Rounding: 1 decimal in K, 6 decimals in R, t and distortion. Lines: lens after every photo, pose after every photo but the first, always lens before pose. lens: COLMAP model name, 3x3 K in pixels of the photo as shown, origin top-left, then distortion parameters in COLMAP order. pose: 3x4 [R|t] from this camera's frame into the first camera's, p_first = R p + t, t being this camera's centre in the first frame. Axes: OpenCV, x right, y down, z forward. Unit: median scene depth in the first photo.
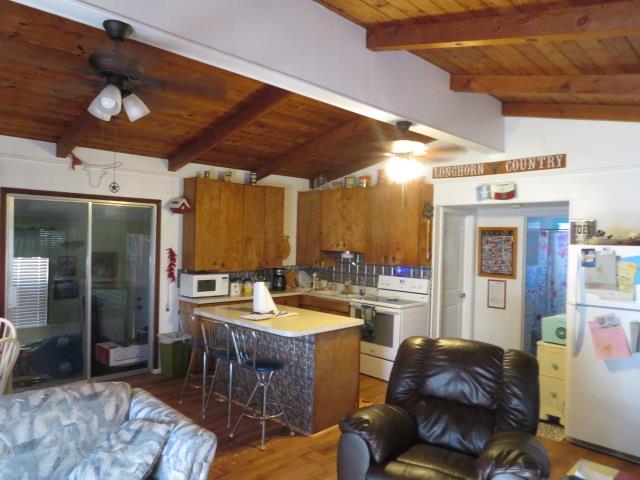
lens RADIAL K [[467.2, 0, 320.0], [0, 467.2, 240.0], [0, 0, 1]] dist [-0.003604, -0.002572]
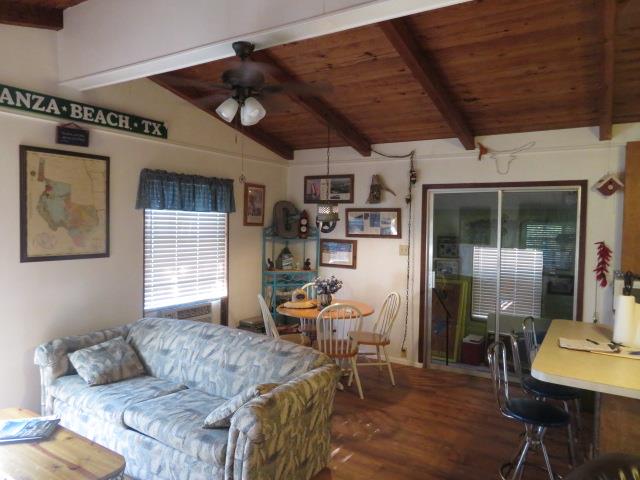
lens RADIAL K [[467.2, 0, 320.0], [0, 467.2, 240.0], [0, 0, 1]] dist [-0.003604, -0.002572]
pose [[0.200825, 0.018869, -0.979445, 0.375063], [-0.015775, 0.999747, 0.016026, 0.010964], [0.979500, 0.012232, 0.201072, 0.445880]]
